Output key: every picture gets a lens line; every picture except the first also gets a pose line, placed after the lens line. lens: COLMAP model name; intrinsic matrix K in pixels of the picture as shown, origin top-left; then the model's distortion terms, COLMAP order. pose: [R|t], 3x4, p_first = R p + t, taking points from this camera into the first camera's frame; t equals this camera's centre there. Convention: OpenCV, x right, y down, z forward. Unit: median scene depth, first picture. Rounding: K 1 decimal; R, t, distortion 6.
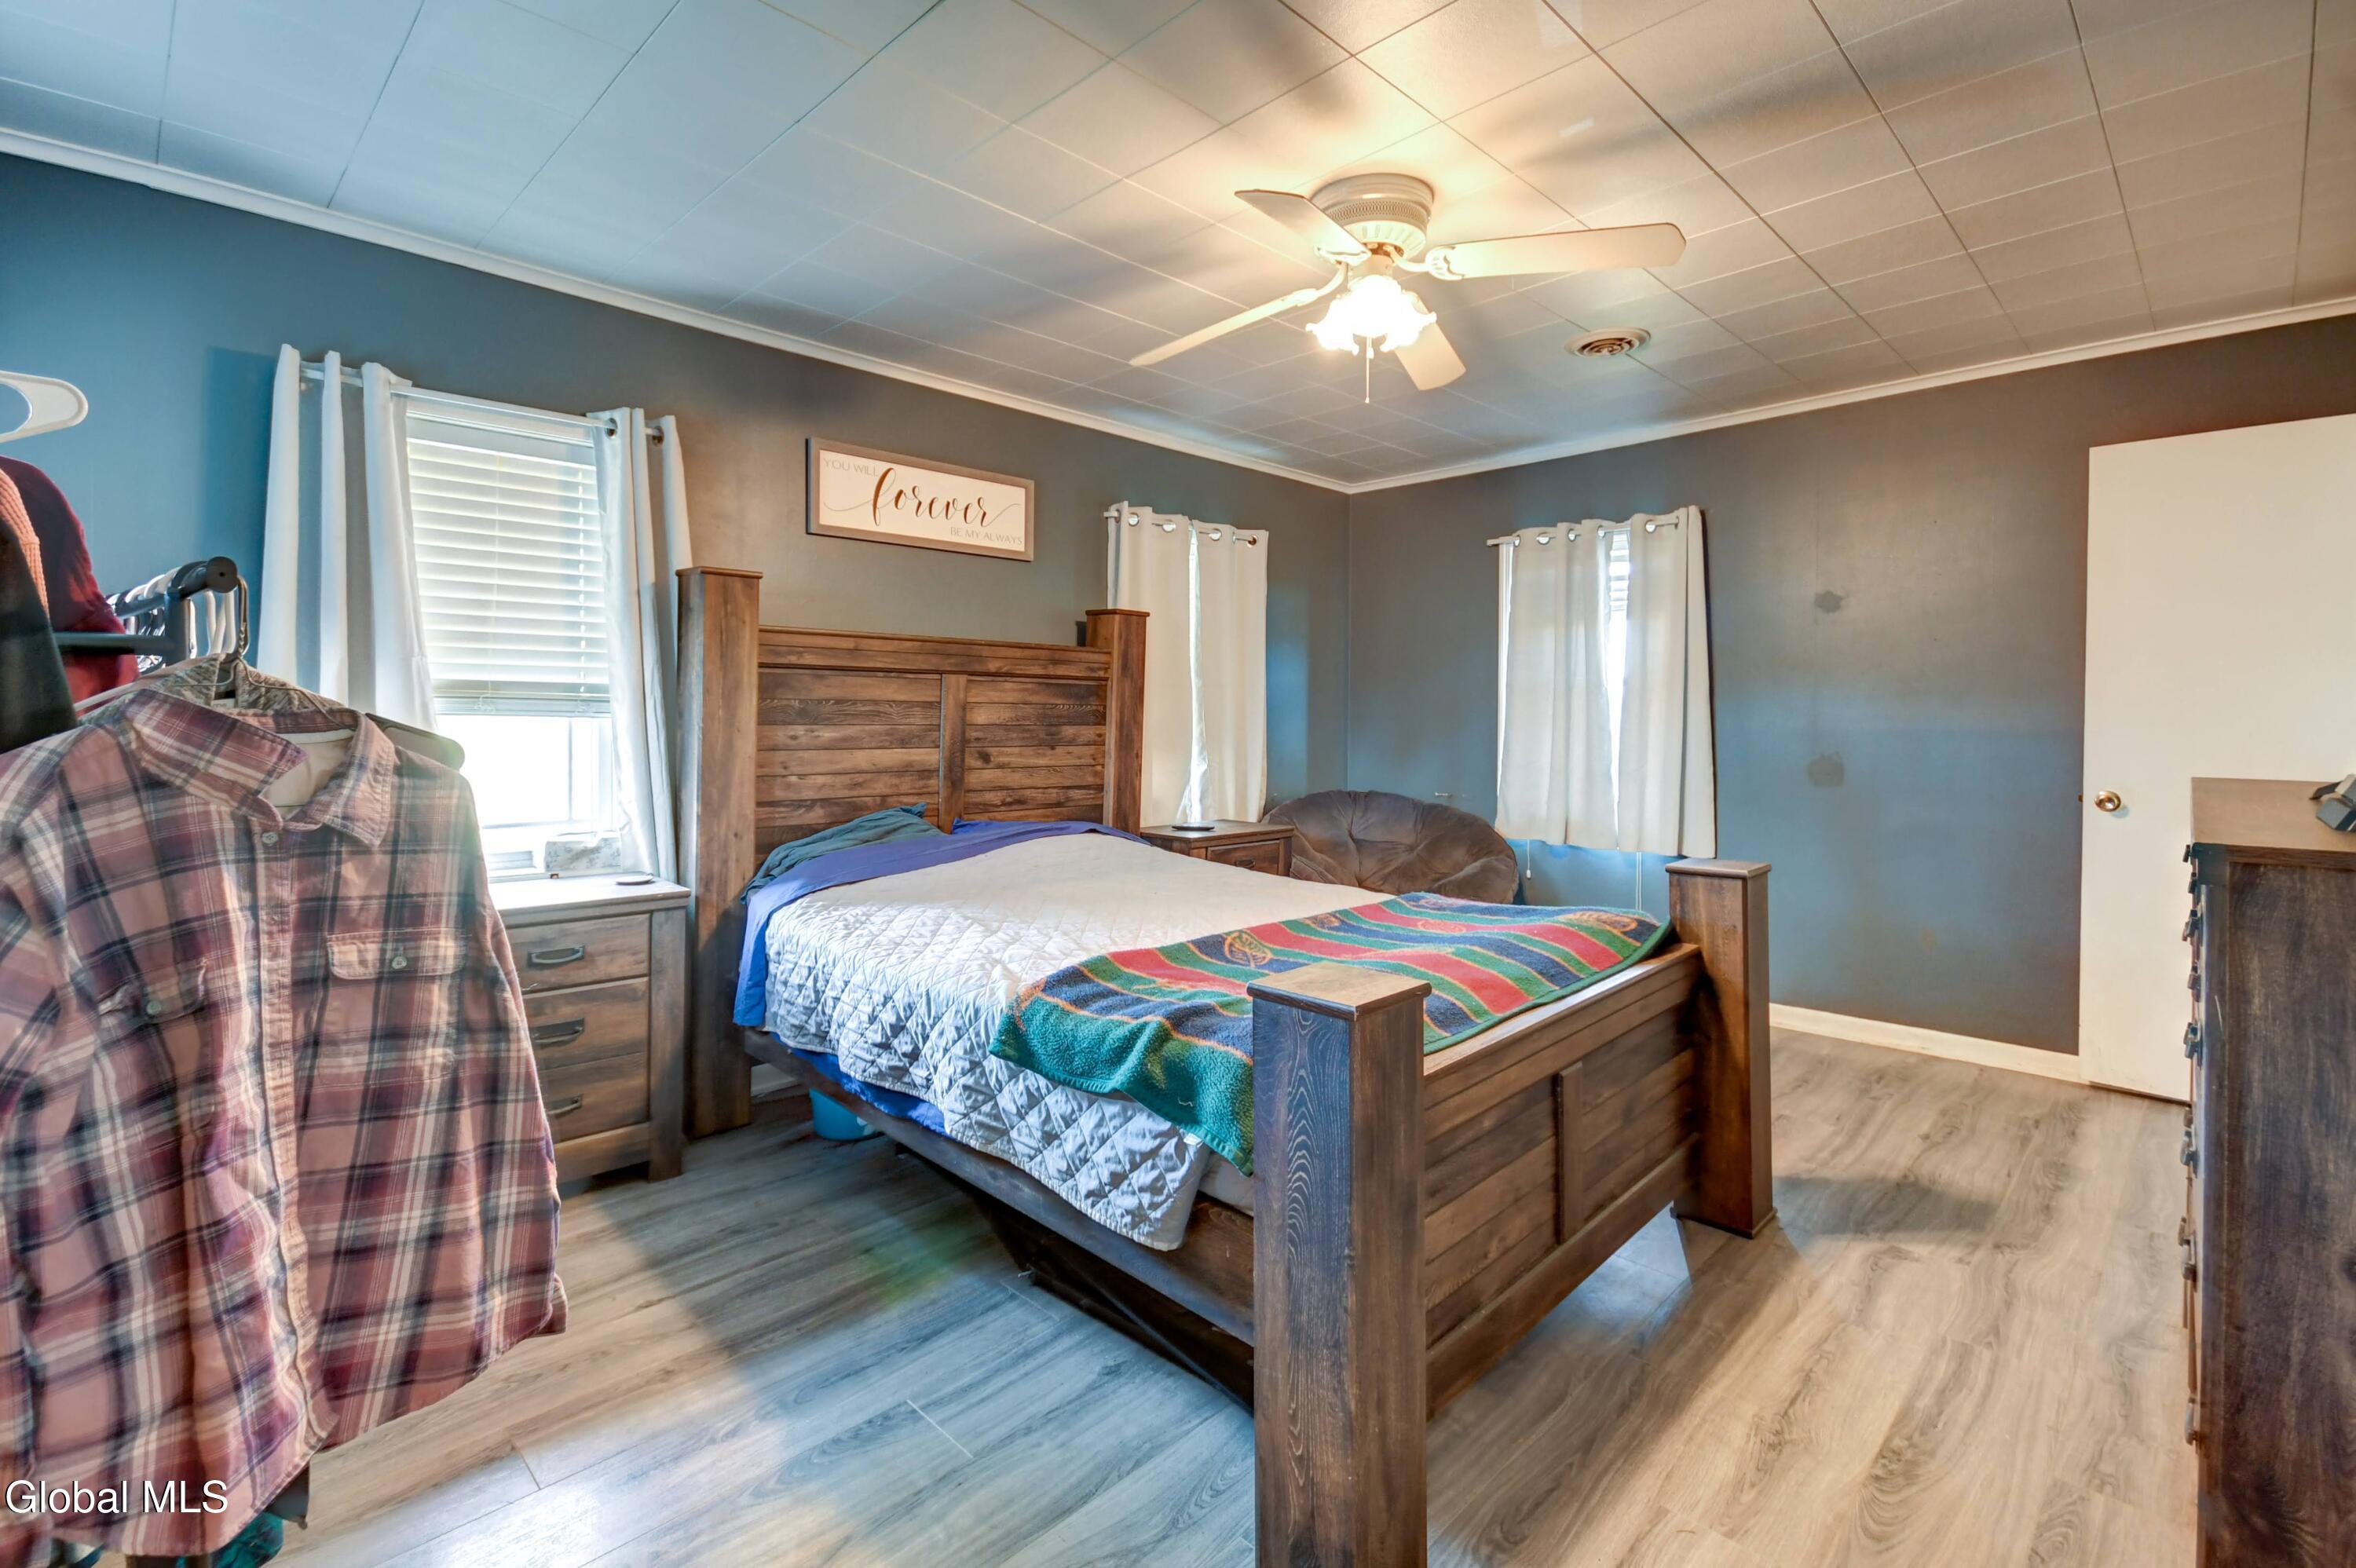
lens RADIAL K [[1079.5, 0, 1174.6], [0, 1079.5, 714.2], [0, 0, 1]] dist [-0.001726, -0.000127]
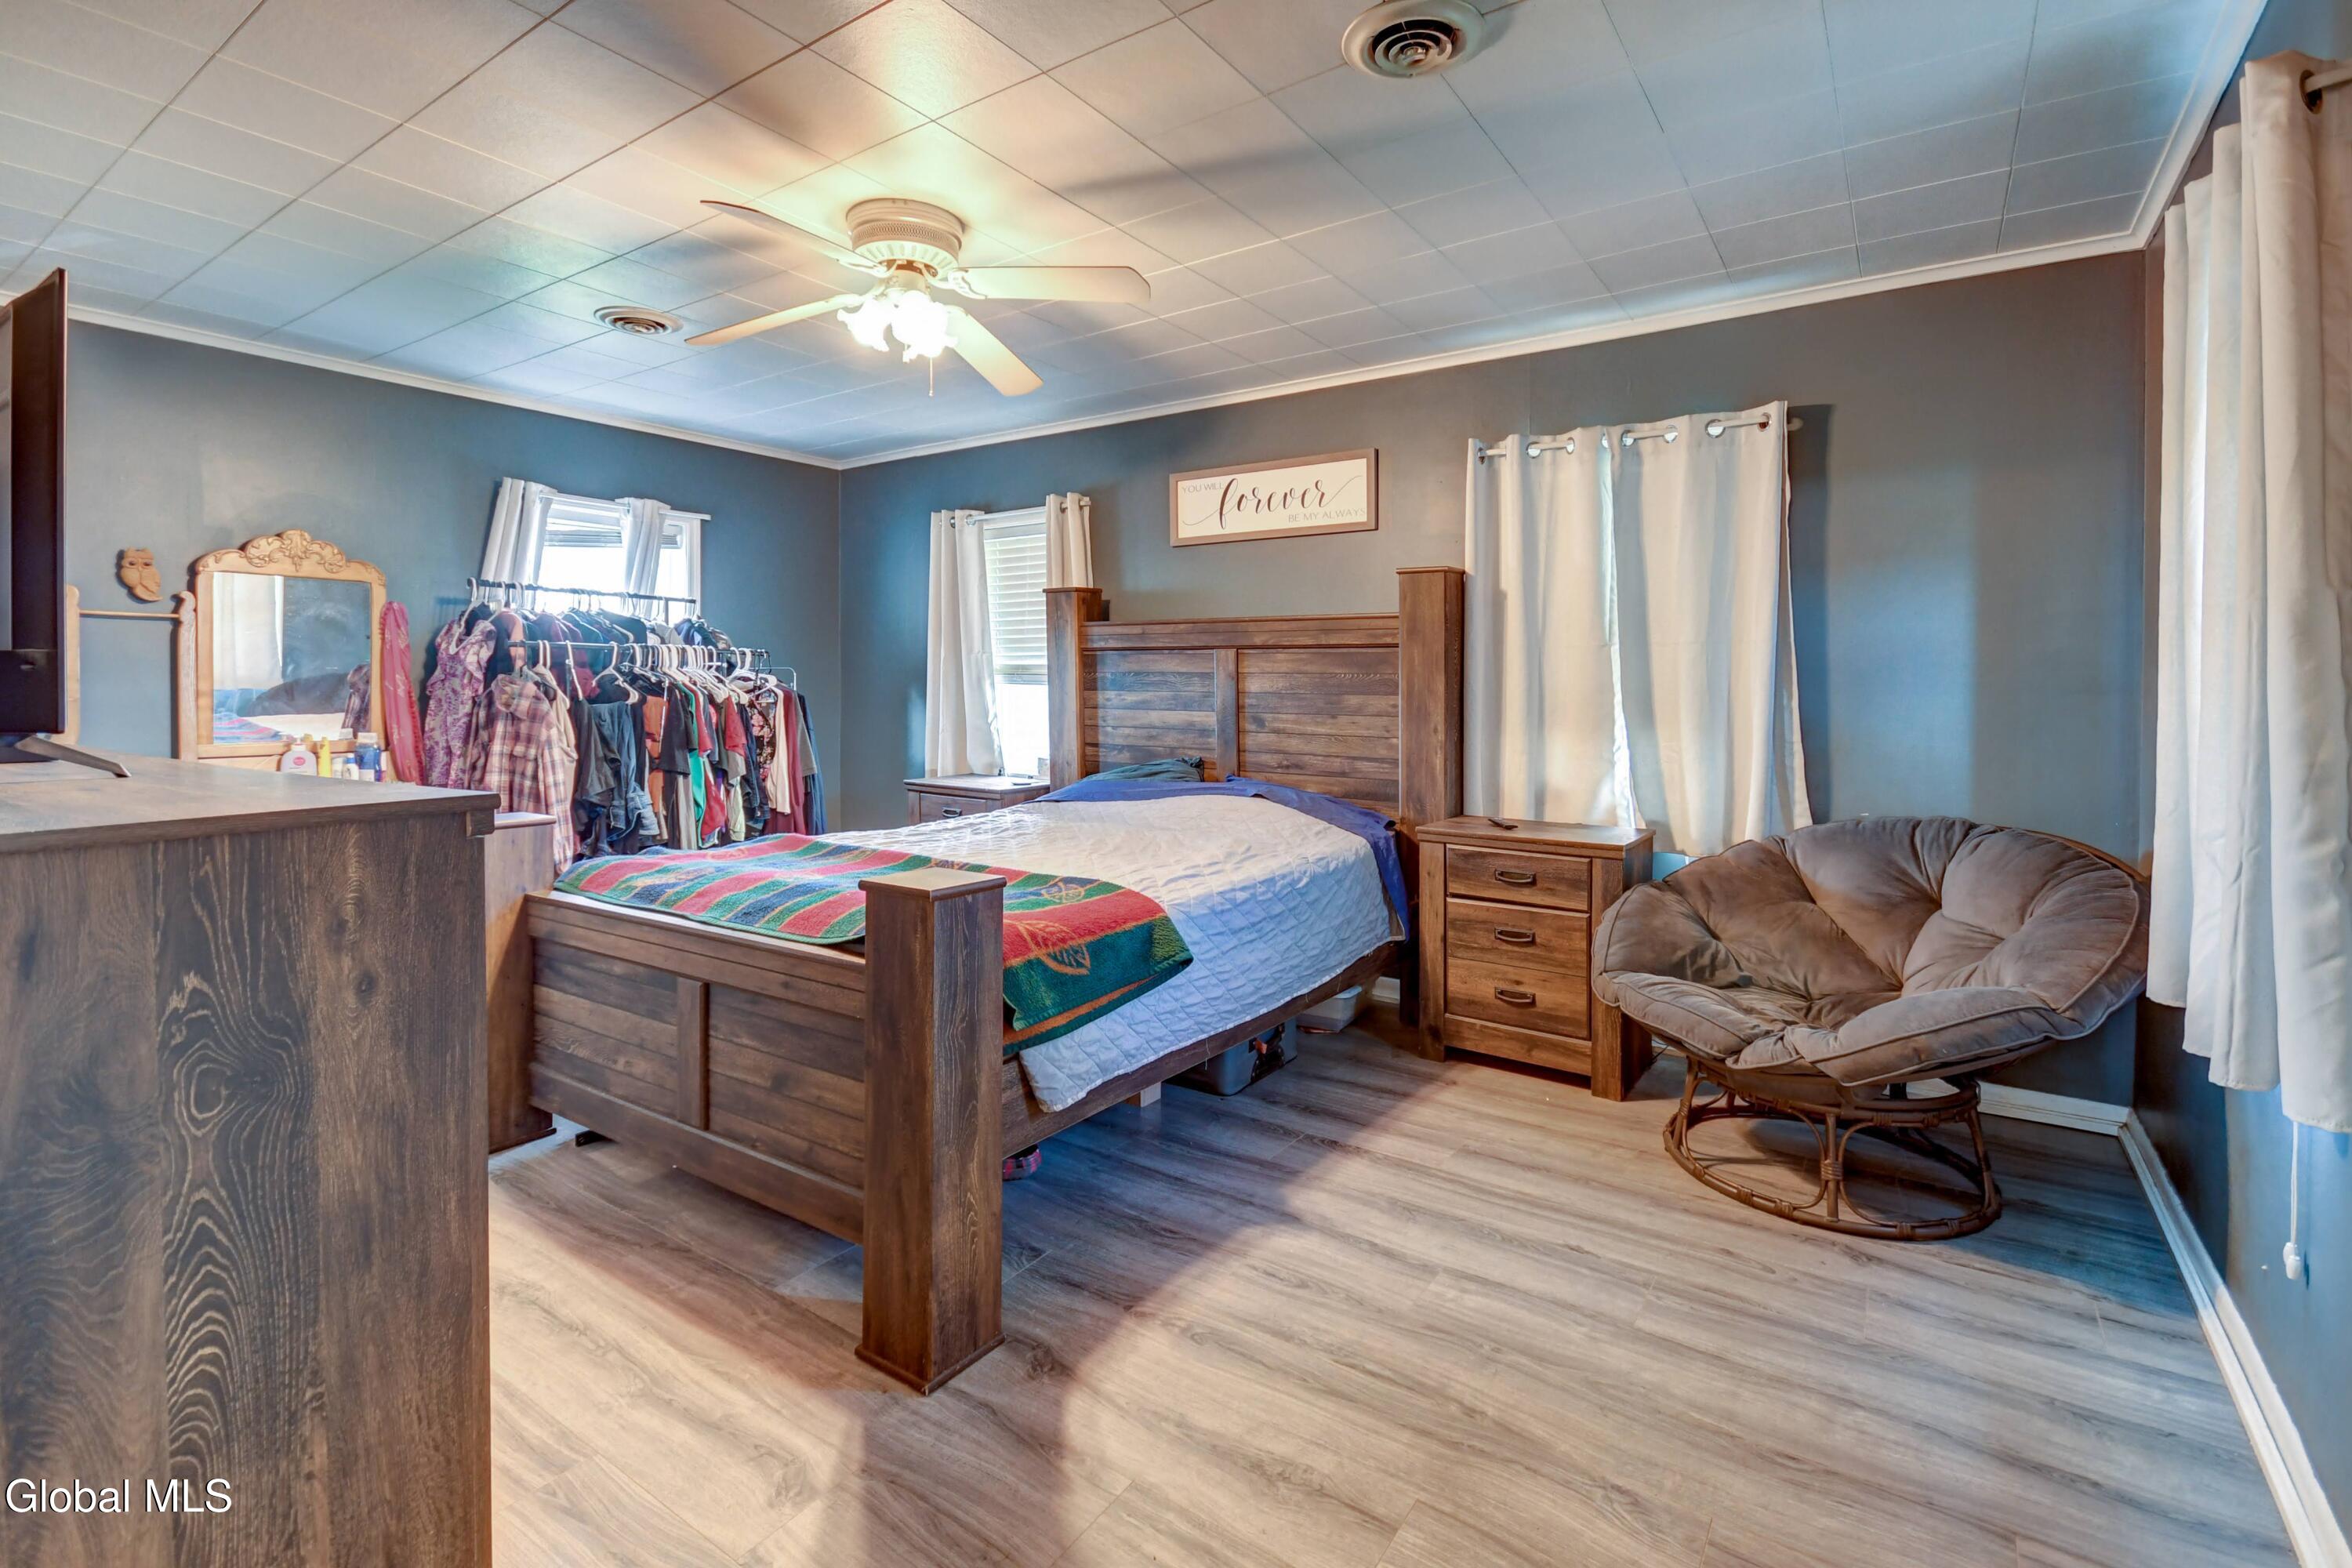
lens RADIAL K [[1066.7, 0, 1182.1], [0, 1066.7, 673.3], [0, 0, 1]] dist [0.002541, 0.000327]
pose [[0.179168, -0.010599, -0.983761, 0.890990], [-0.002348, 0.999935, -0.011201, 0.002380], [0.983816, 0.004317, 0.179132, 0.726640]]
